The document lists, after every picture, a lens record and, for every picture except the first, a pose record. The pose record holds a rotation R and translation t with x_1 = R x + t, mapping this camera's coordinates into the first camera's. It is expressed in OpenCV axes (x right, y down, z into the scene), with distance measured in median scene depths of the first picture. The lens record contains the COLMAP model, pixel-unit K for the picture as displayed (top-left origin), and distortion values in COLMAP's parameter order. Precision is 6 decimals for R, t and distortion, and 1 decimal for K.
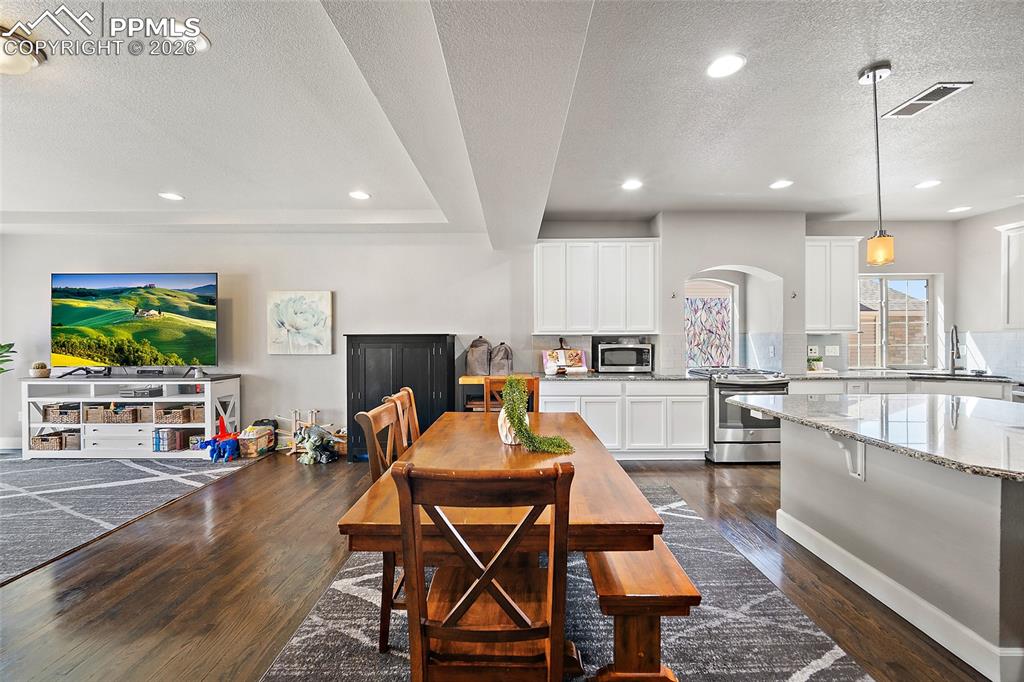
lens RADIAL K [[404.3, 0, 517.0], [0, 404.3, 337.9], [0, 0, 1]] dist [-0.000960, -0.000344]
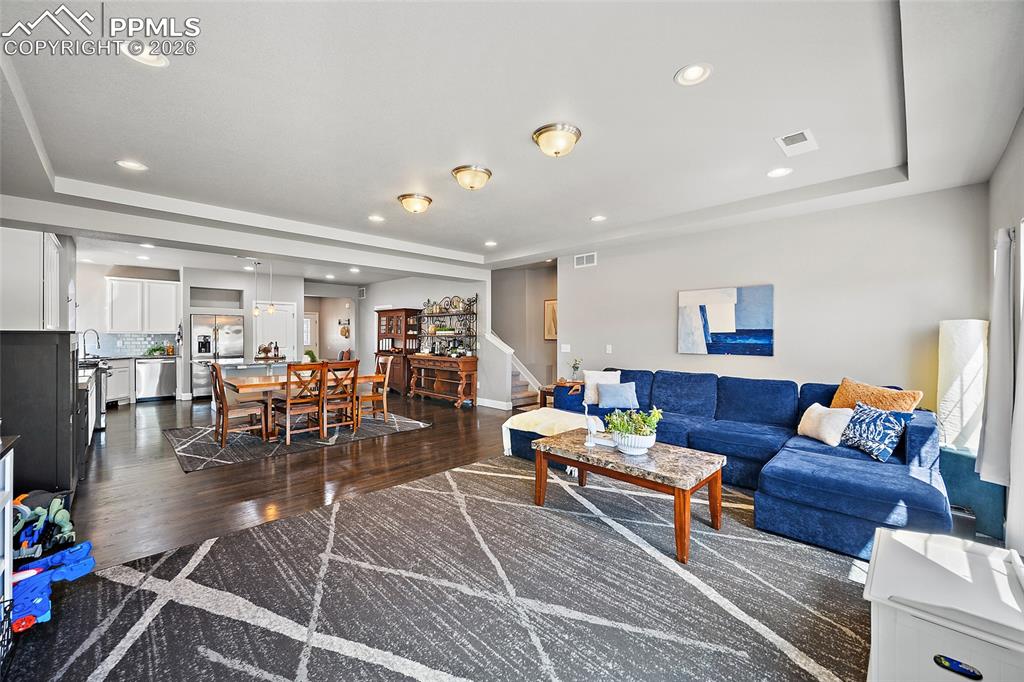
lens RADIAL K [[404.3, 0, 516.6], [0, 404.3, 335.5], [0, 0, 1]] dist [-0.000960, -0.000344]
pose [[-0.704410, 0.001352, 0.709792, -1.337318], [0.002801, 0.999996, 0.000874, -0.000510], [-0.709787, 0.002604, -0.704411, 0.890282]]
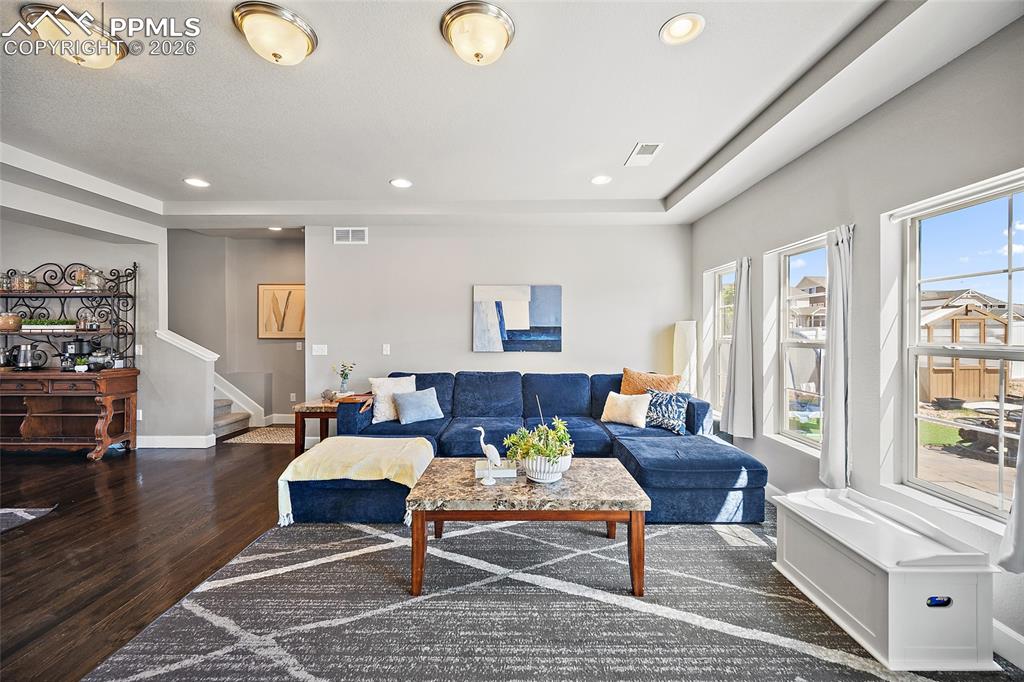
lens RADIAL K [[404.3, 0, 515.4], [0, 404.3, 335.9], [0, 0, 1]] dist [-0.000960, -0.000344]
pose [[-0.999928, 0.002238, 0.011756, -0.984184], [0.002360, 0.999943, 0.010375, -0.000432], [-0.011732, 0.010402, -0.999877, 0.819866]]
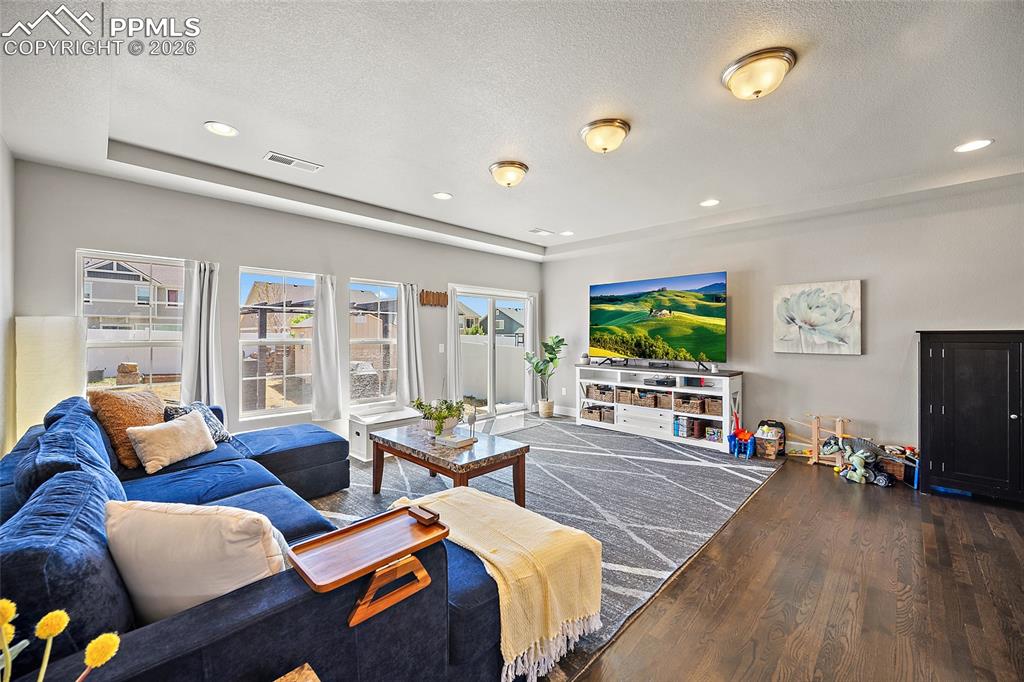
lens RADIAL K [[404.3, 0, 511.9], [0, 404.3, 334.9], [0, 0, 1]] dist [-0.000960, -0.000344]
pose [[0.710684, 0.002173, -0.703508, -0.409849], [-0.003059, 0.999995, -0.000001, 0.001842], [0.703504, 0.002153, 0.710688, -0.115765]]
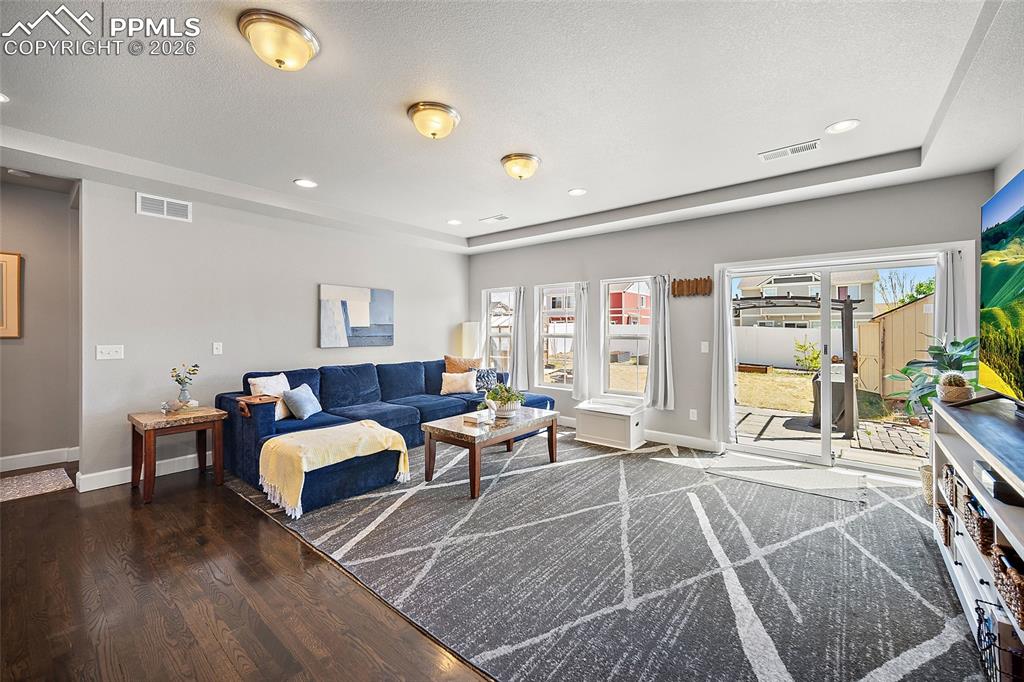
lens RADIAL K [[404.3, 0, 515.0], [0, 404.3, 332.2], [0, 0, 1]] dist [-0.000960, -0.000344]
pose [[-0.633316, 0.005178, -0.773876, -0.366818], [-0.002274, 0.999961, 0.008552, -0.001397], [0.773890, 0.007176, -0.633280, 0.868361]]
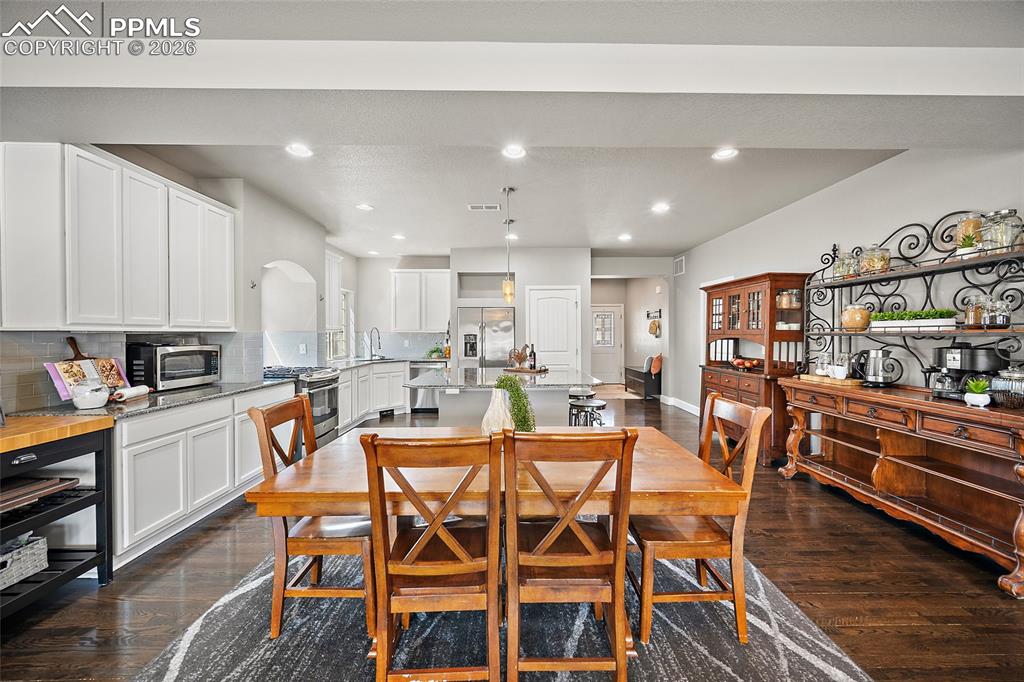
lens RADIAL K [[404.3, 0, 518.1], [0, 404.3, 337.3], [0, 0, 1]] dist [-0.000960, -0.000344]
pose [[-0.019802, -0.005538, 0.999789, -0.445655], [0.005582, 0.999968, 0.005650, 0.000437], [-0.999788, 0.005693, -0.019771, 0.465723]]
